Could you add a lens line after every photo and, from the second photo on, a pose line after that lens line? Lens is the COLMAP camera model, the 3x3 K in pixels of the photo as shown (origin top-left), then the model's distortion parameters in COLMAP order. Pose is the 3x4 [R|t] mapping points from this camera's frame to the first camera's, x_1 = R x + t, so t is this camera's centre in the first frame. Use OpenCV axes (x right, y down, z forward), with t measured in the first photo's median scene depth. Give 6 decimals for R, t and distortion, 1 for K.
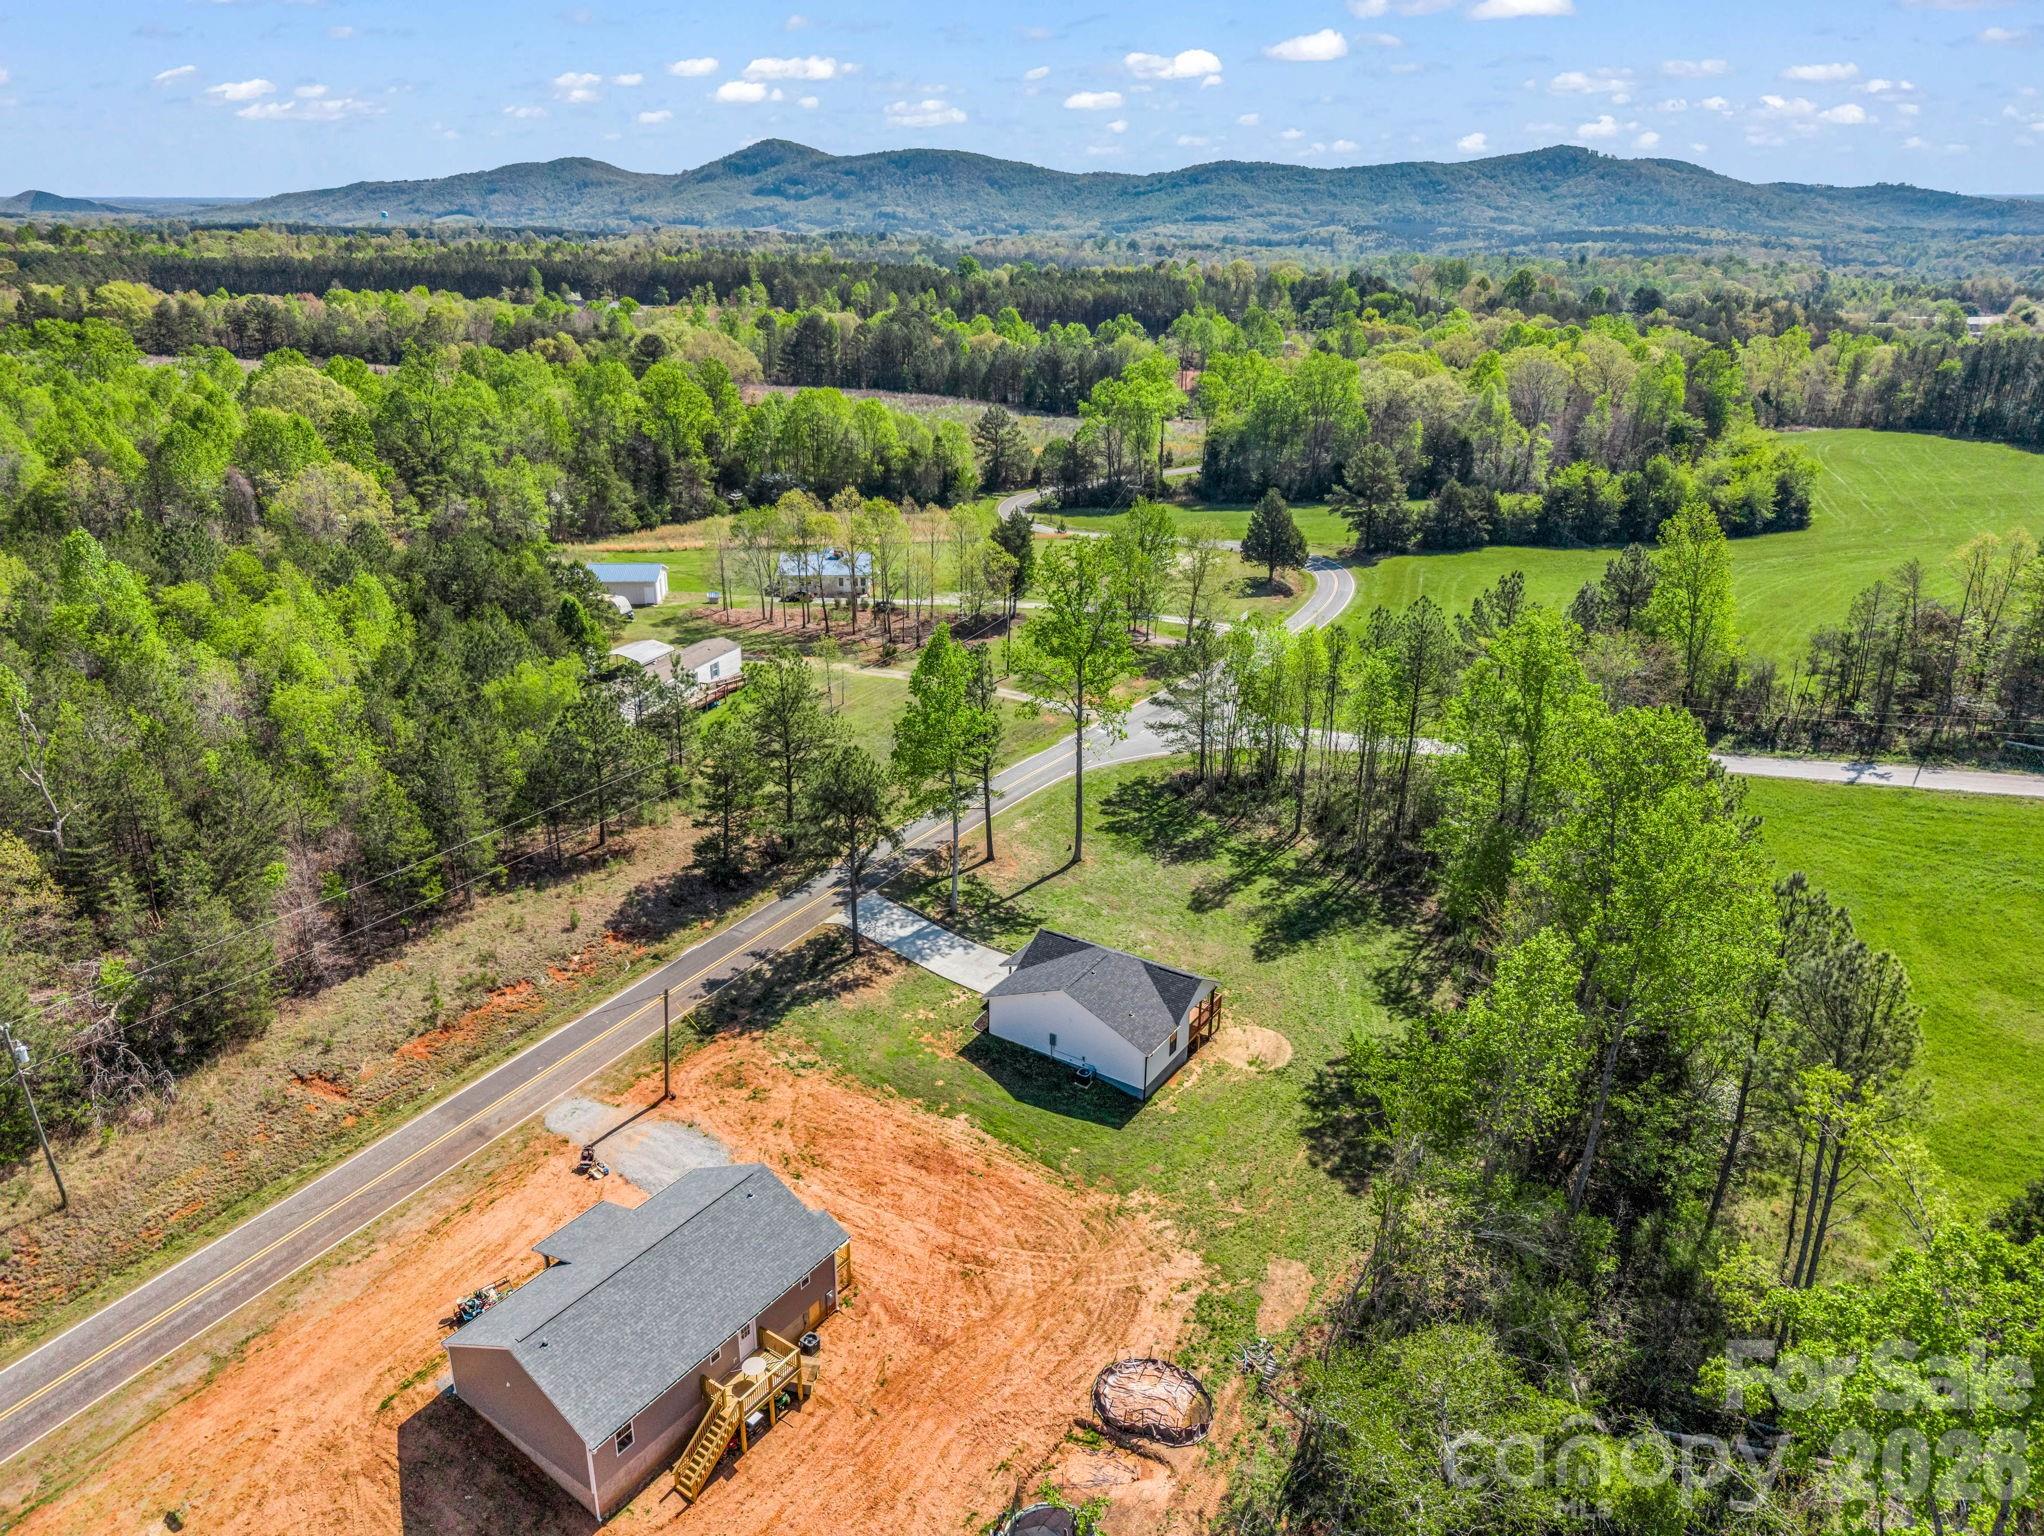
lens RADIAL K [[1509.5, 0, 1023.3], [0, 1509.5, 732.9], [0, 0, 1]] dist [-0.004251, 0.035044]
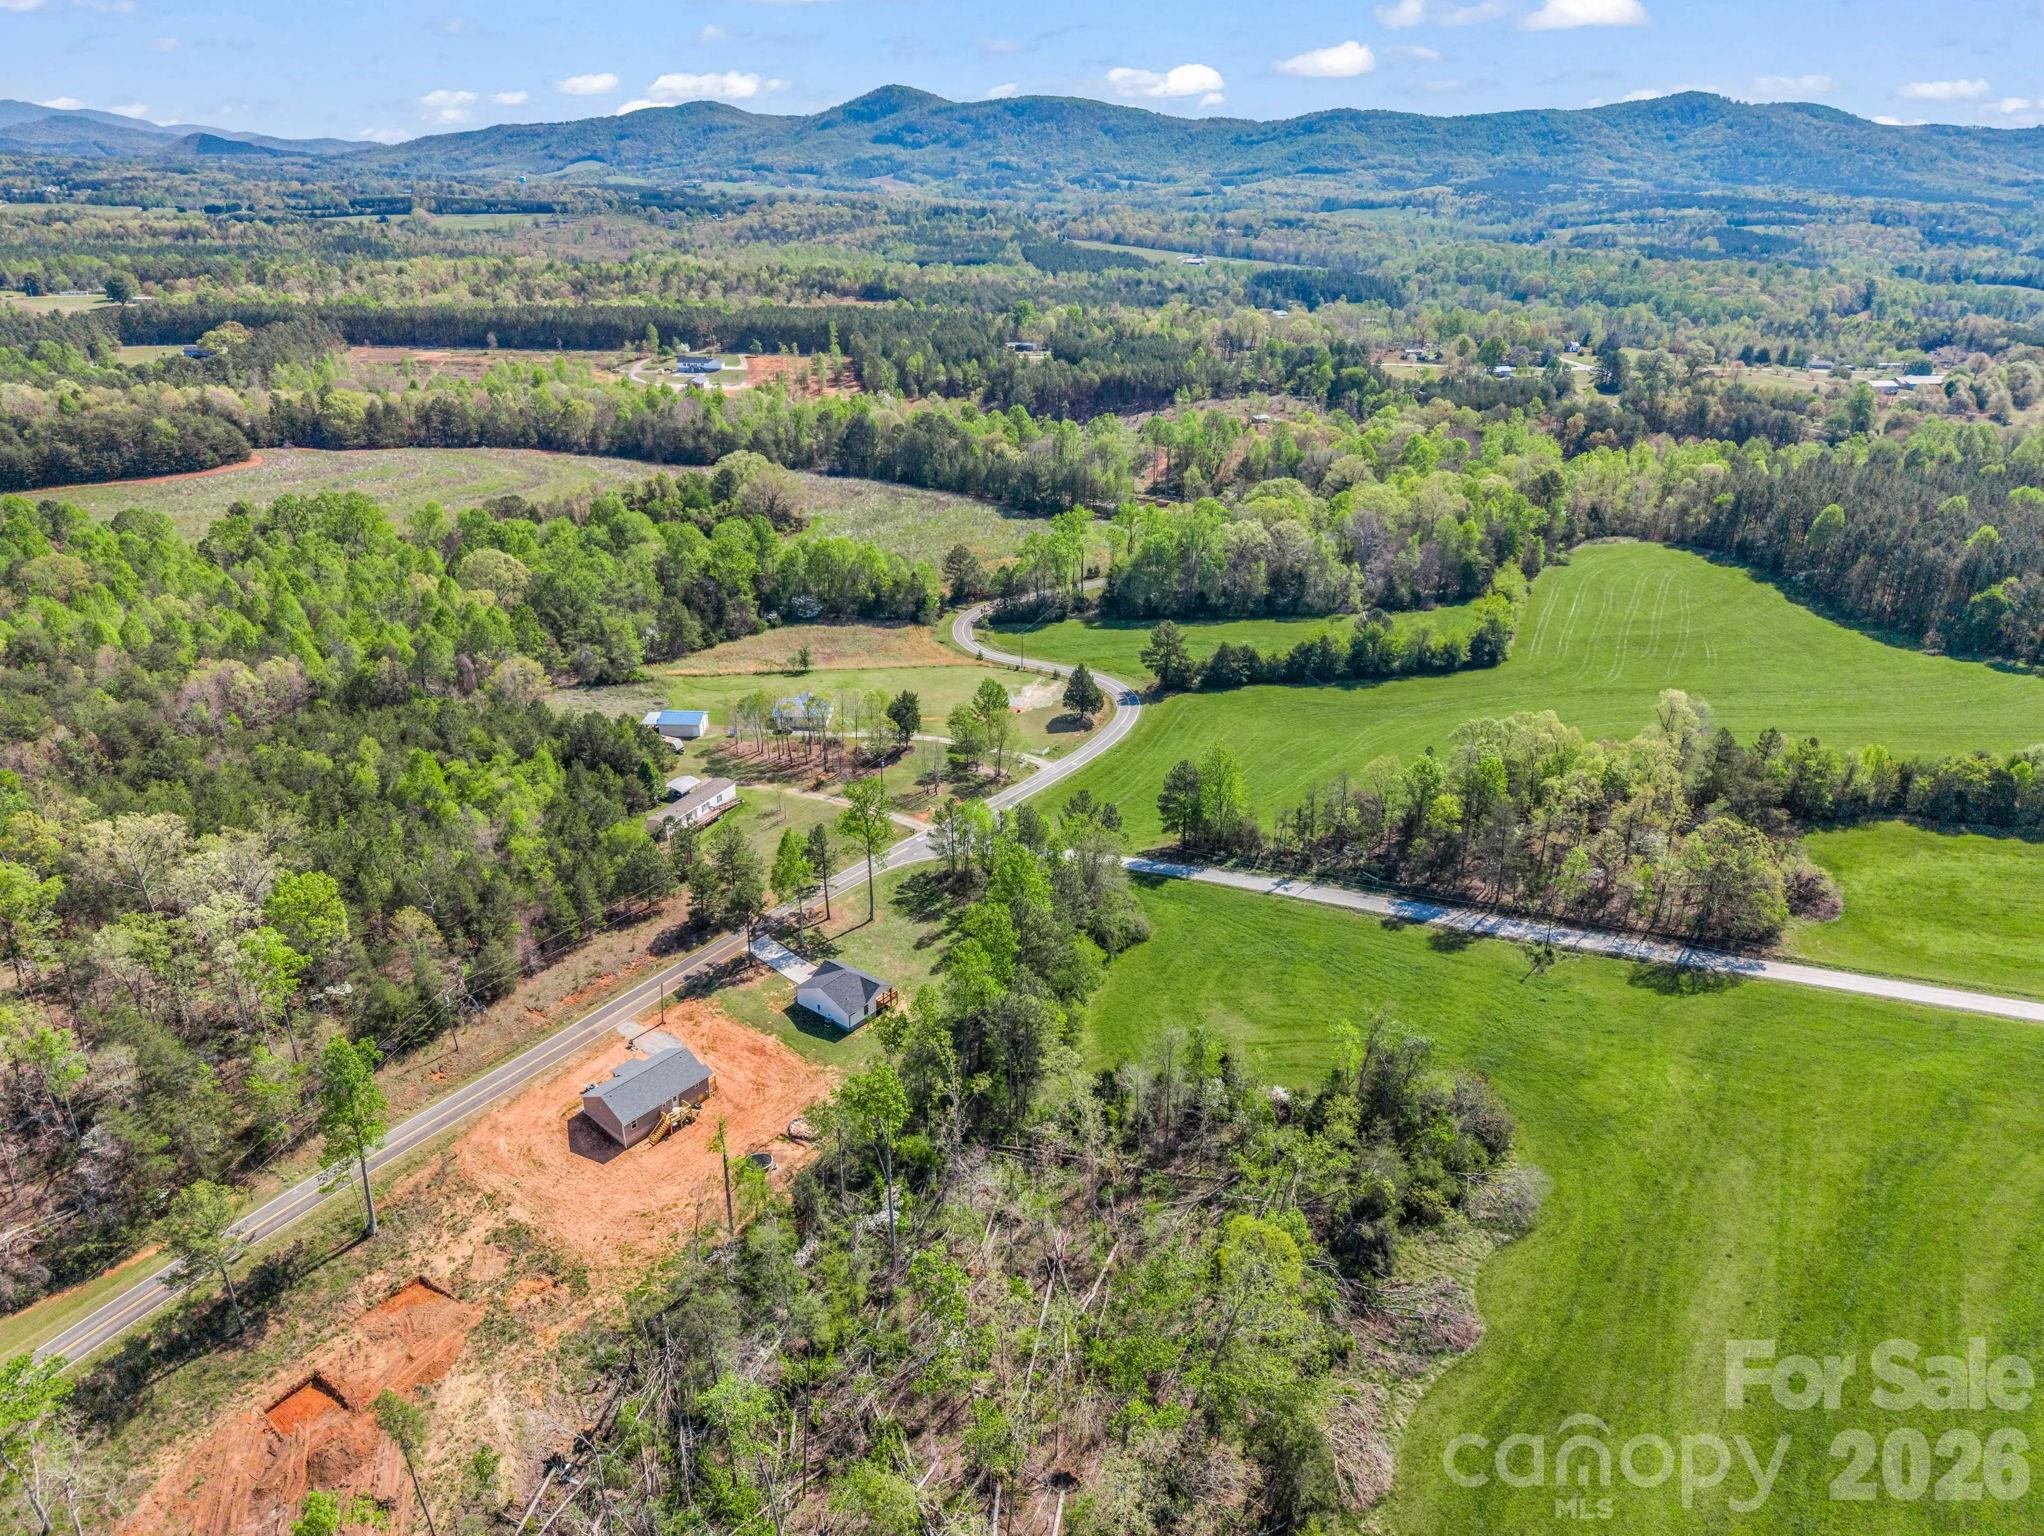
lens RADIAL K [[1554.9, 0, 1022.0], [0, 1554.9, 768.0], [0, 0, 1]] dist [0.025652, -0.002807]
pose [[0.995838, 0.033435, -0.084785, 0.429793], [-0.027053, 0.996791, 0.075336, -0.301872], [0.087031, -0.072729, 0.993547, -1.149539]]
